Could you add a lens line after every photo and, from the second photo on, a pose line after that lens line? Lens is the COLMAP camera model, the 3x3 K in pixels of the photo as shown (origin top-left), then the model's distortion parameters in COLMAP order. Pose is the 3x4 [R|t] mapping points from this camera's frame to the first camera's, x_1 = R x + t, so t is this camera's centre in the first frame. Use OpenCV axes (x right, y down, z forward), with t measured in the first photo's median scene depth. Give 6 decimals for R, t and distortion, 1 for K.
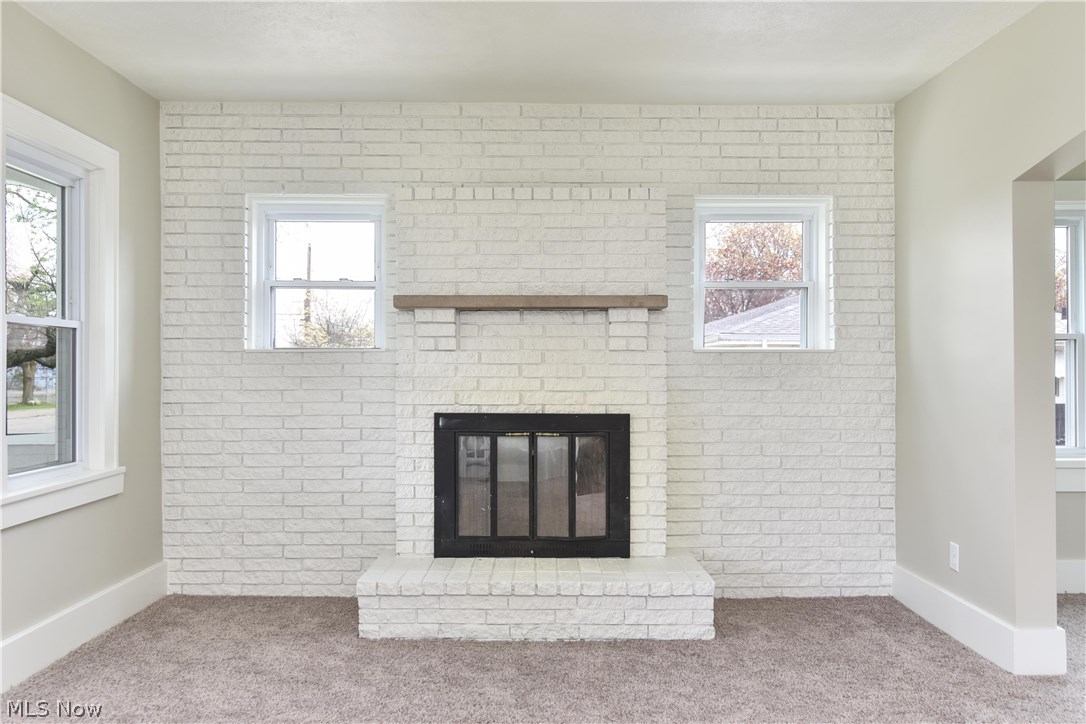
lens RADIAL K [[876.2, 0, 541.3], [0, 876.2, 364.8], [0, 0, 1]] dist [0.011288, 0.002960]
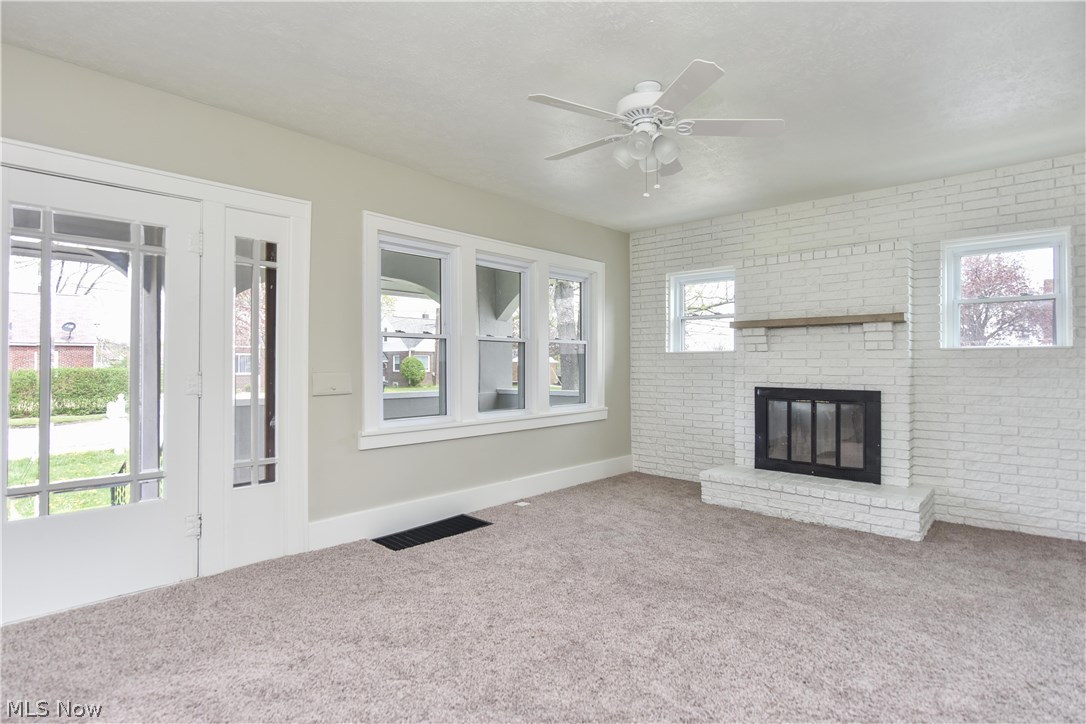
lens RADIAL K [[559.0, 0, 539.8], [0, 559.0, 359.5], [0, 0, 1]] dist [-0.004875, 0.000943]
pose [[0.734023, -0.004904, -0.679107, 0.315743], [0.002483, 0.999987, -0.004536, 0.003798], [0.679120, 0.001643, 0.734025, -0.119420]]
